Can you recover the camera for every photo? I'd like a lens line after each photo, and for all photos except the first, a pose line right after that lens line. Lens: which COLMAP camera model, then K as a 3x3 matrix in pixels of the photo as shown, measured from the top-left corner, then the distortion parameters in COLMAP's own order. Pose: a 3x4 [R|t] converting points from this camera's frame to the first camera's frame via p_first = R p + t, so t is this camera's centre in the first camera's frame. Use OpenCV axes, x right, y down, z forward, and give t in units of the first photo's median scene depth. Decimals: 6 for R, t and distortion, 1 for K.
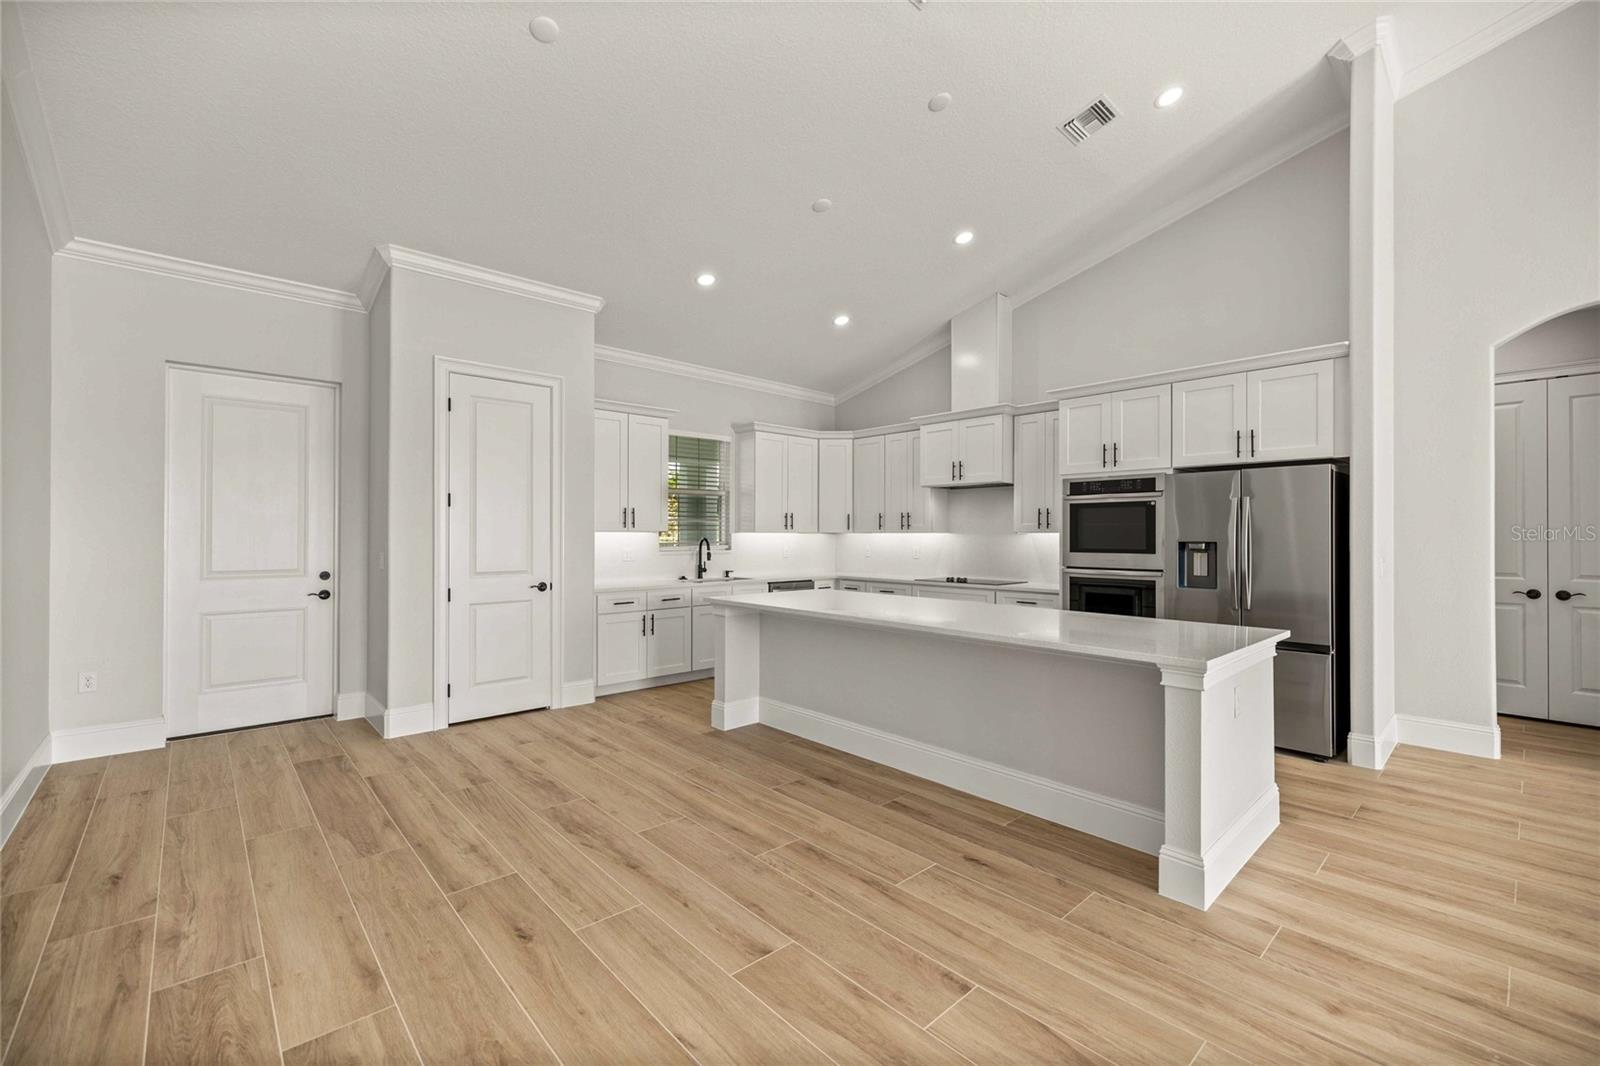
lens RADIAL K [[670.6, 0, 793.7], [0, 670.6, 533.4], [0, 0, 1]] dist [0.002948, 0.000101]
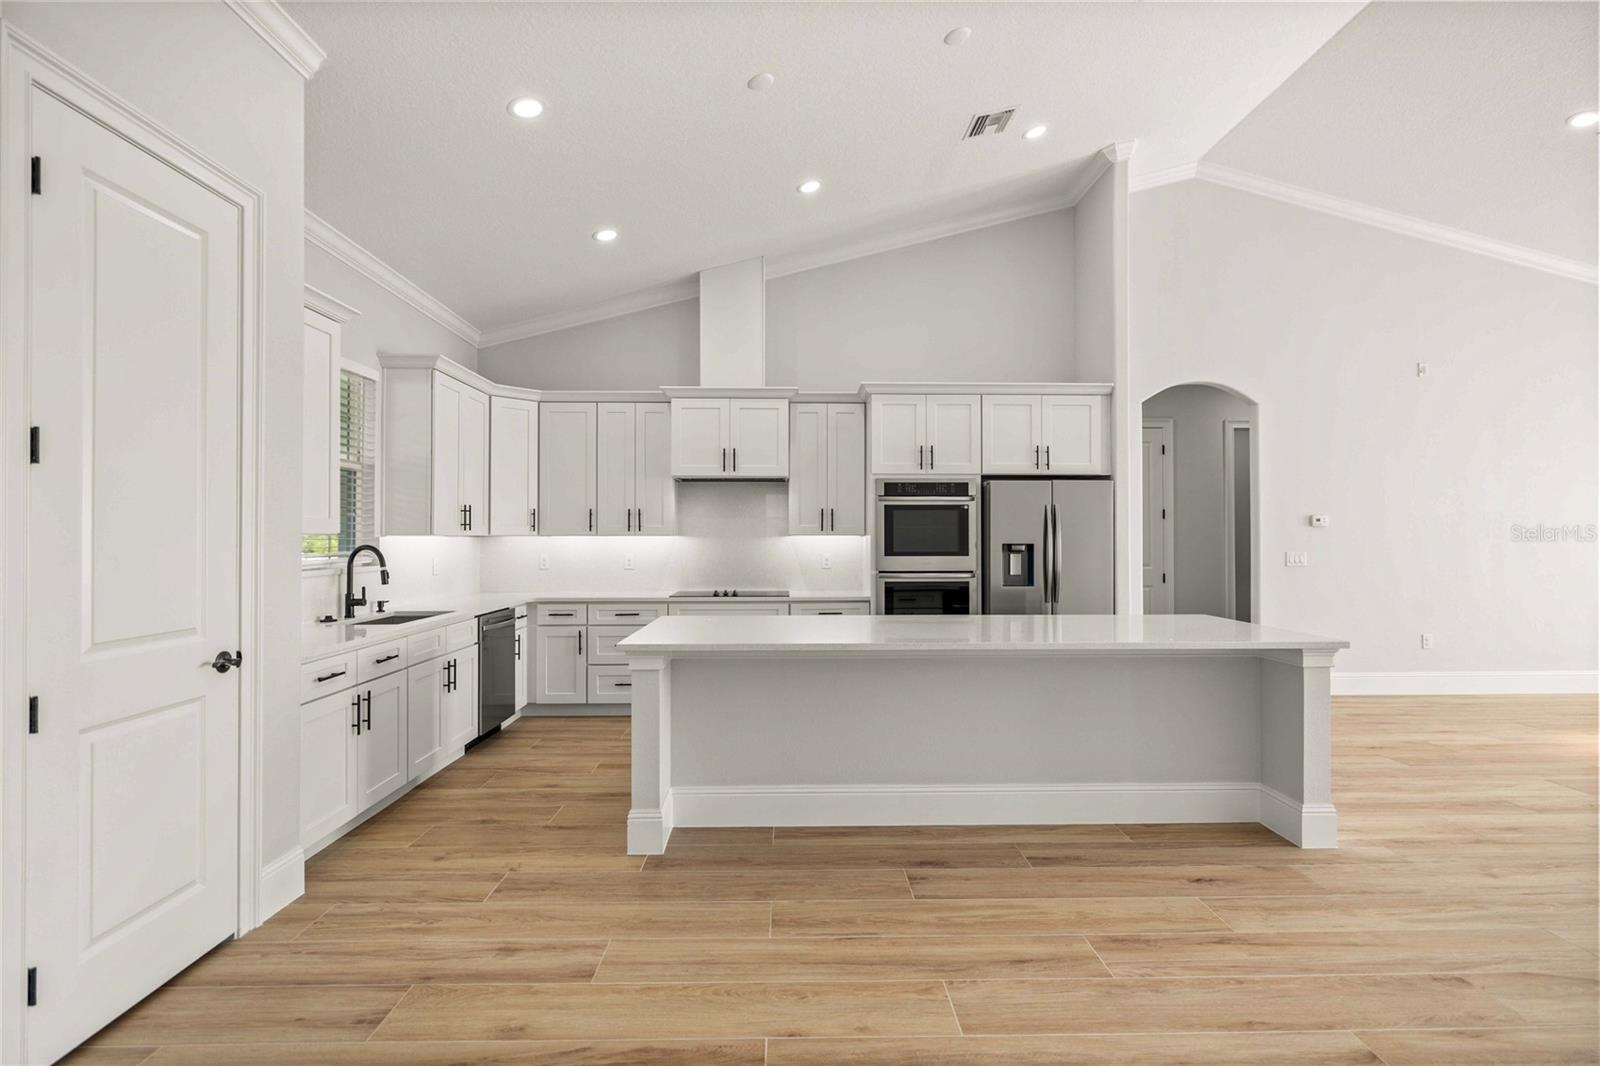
lens RADIAL K [[772.5, 0, 804.5], [0, 772.5, 533.0], [0, 0, 1]] dist [-0.000656, -0.000305]
pose [[0.649468, 0.001366, 0.760388, -0.529547], [0.000991, 0.999996, -0.002643, -0.002108], [-0.760389, 0.002470, 0.649464, 0.406306]]
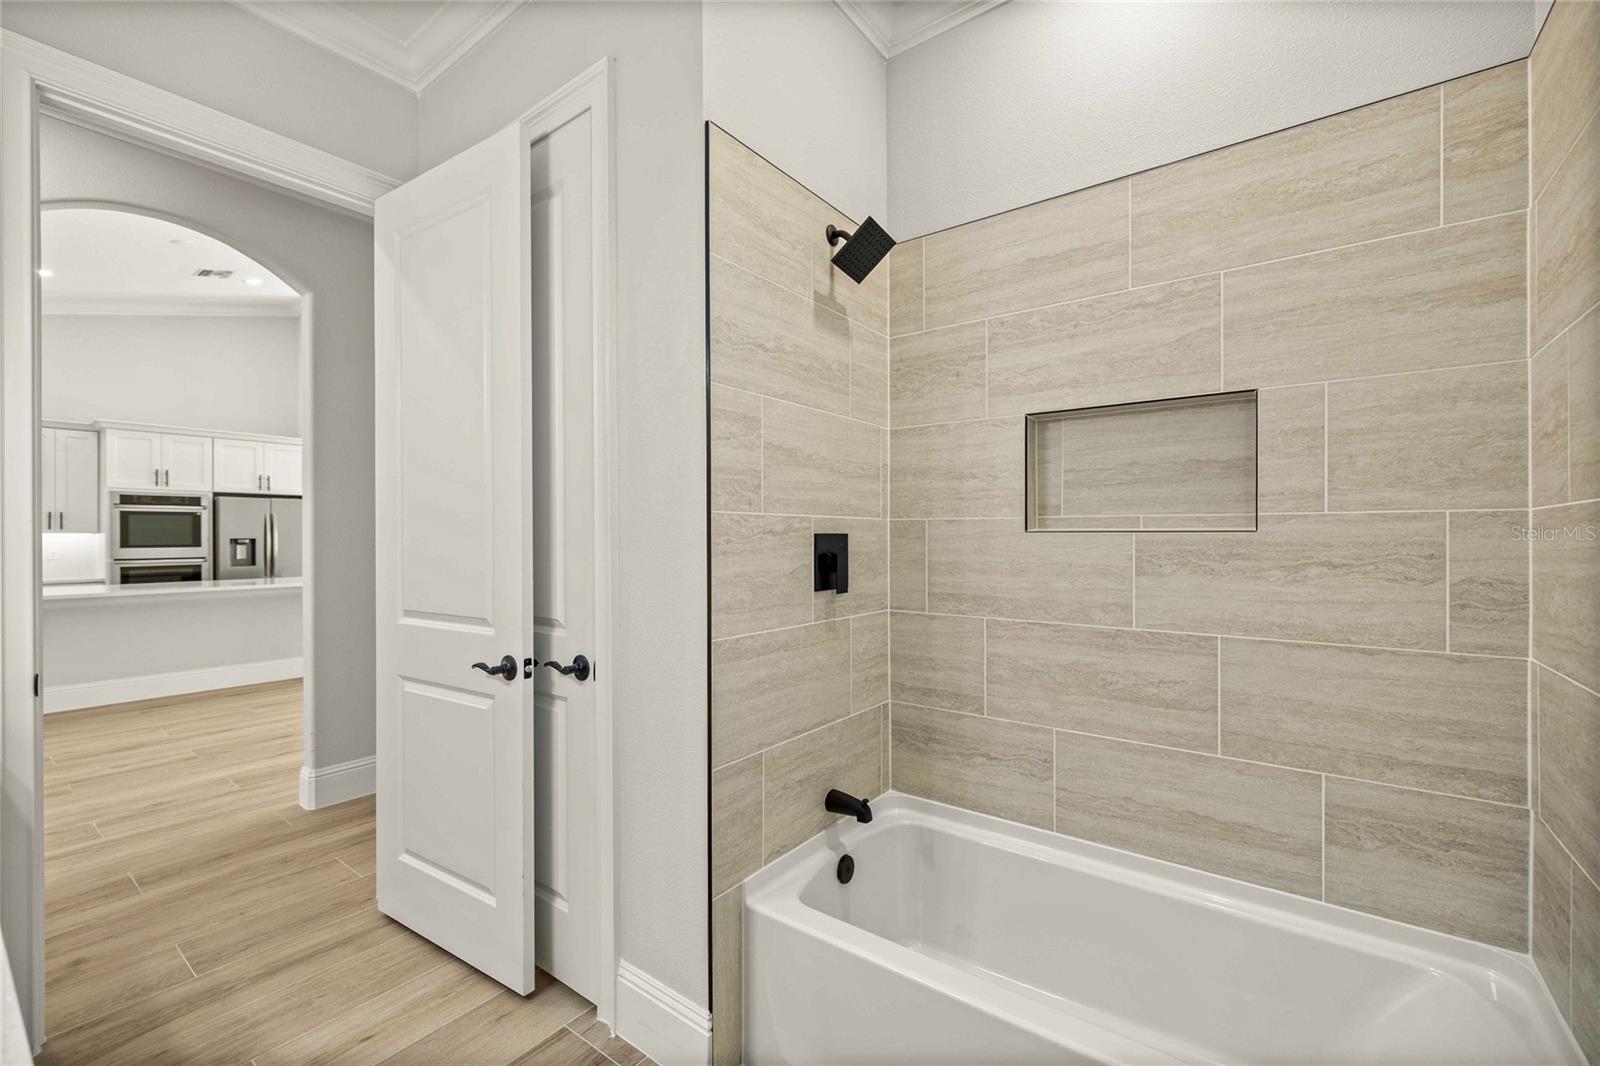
lens RADIAL K [[670.6, 0, 793.7], [0, 670.6, 533.4], [0, 0, 1]] dist [0.002948, 0.000101]
pose [[-0.181123, 0.003534, 0.983454, -1.182734], [0.003165, 0.999990, -0.003011, 0.008108], [-0.983455, 0.002568, -0.181132, -0.045642]]
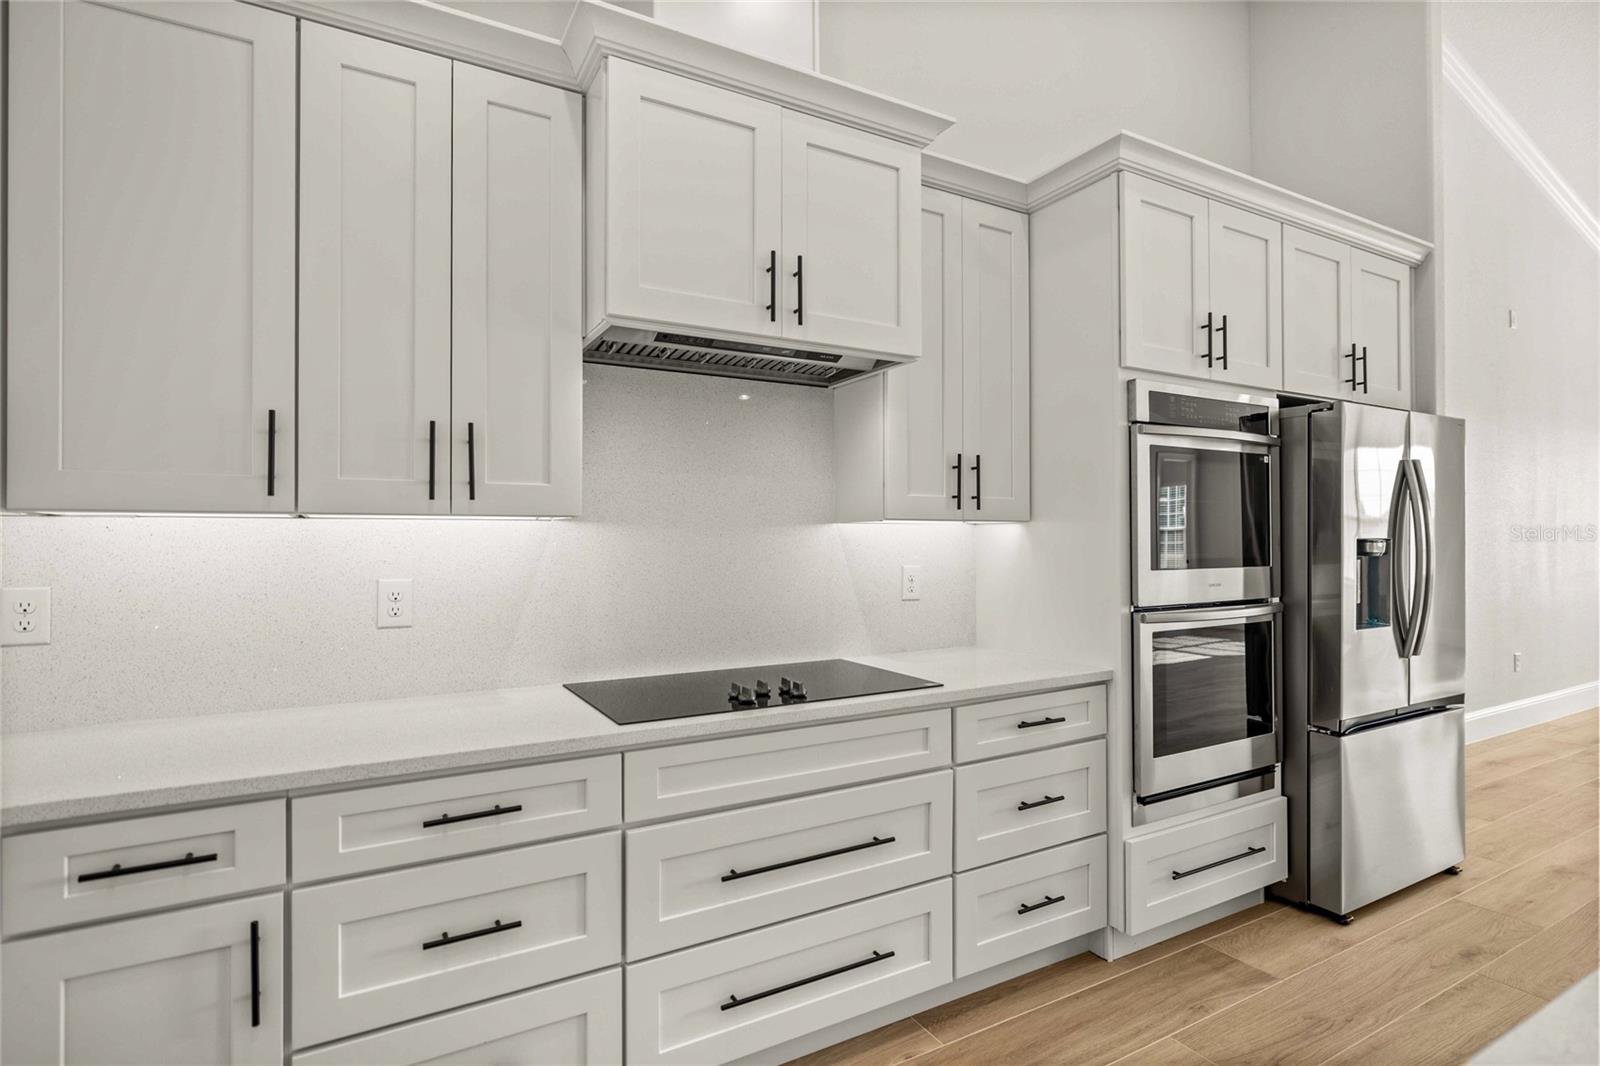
lens RADIAL K [[818.5, 0, 801.1], [0, 818.5, 526.2], [0, 0, 1]] dist [-0.000234, -0.000410]
pose [[0.206131, 0.005592, 0.978508, -0.099484], [-0.002414, 0.999984, -0.005206, 0.005067], [-0.978521, -0.001289, 0.206141, 1.184570]]
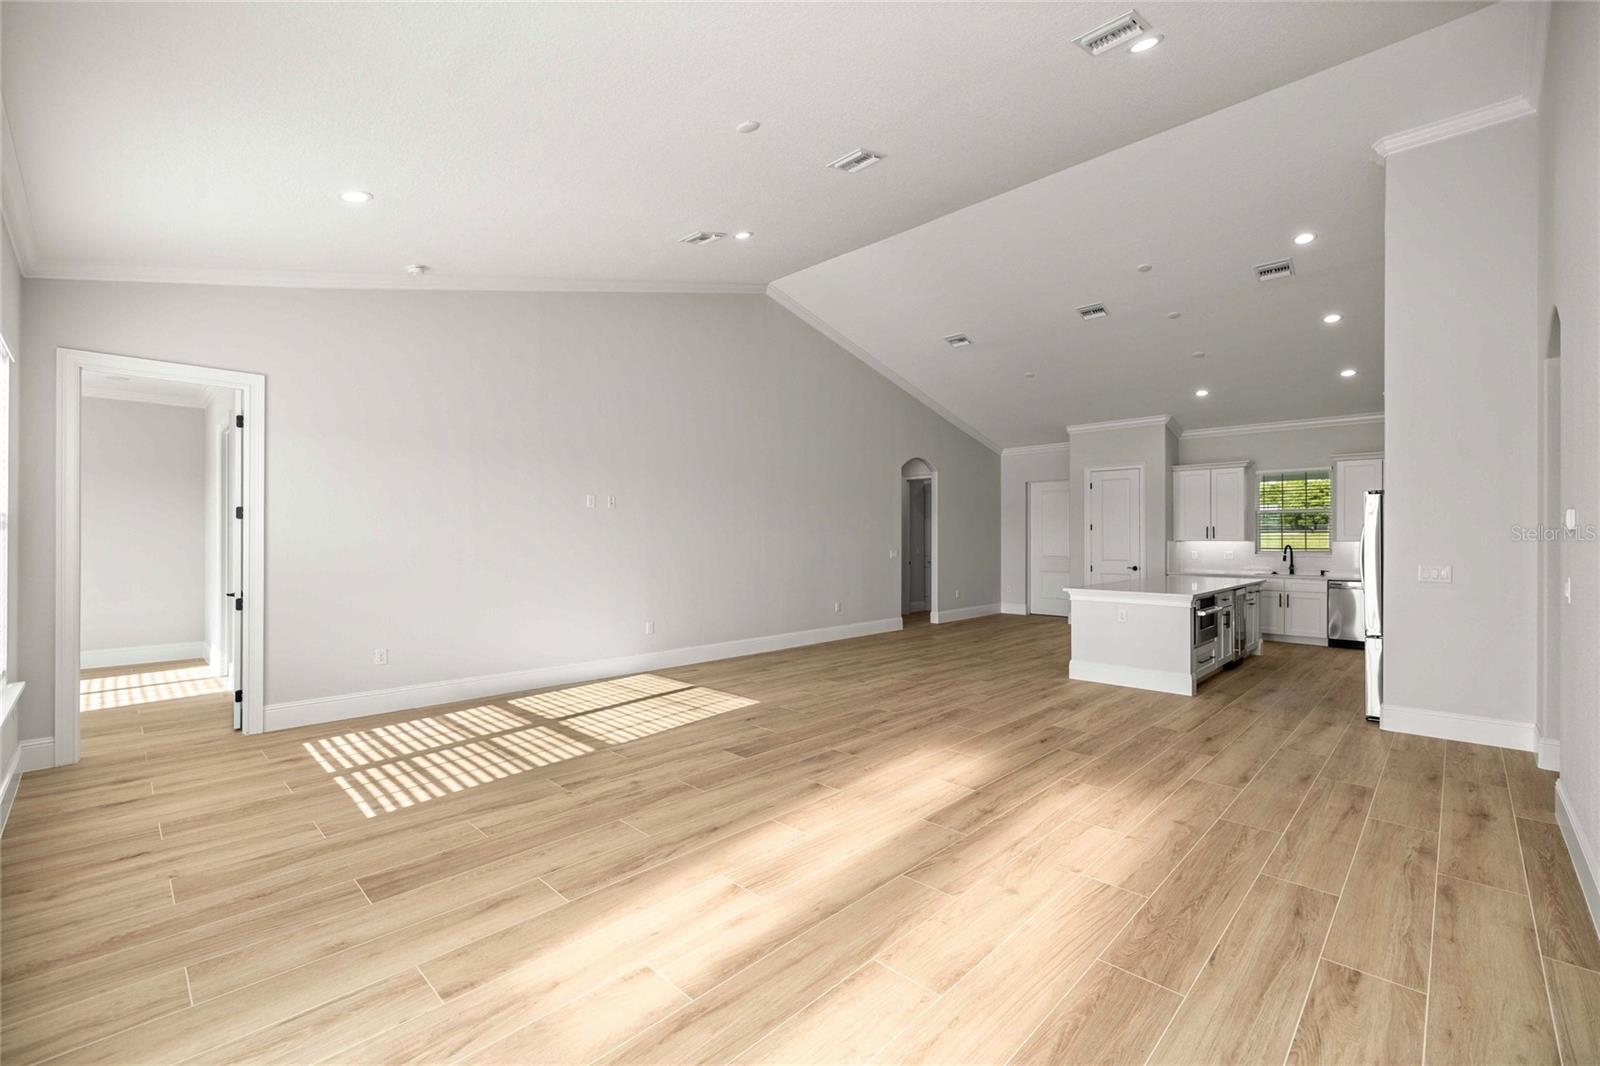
lens RADIAL K [[670.6, 0, 793.7], [0, 670.6, 533.4], [0, 0, 1]] dist [0.002948, 0.000101]
pose [[0.059469, -0.008513, -0.998194, 1.633781], [-0.000045, 0.999964, -0.008531, -0.008165], [0.998230, 0.000552, 0.059467, -0.146292]]
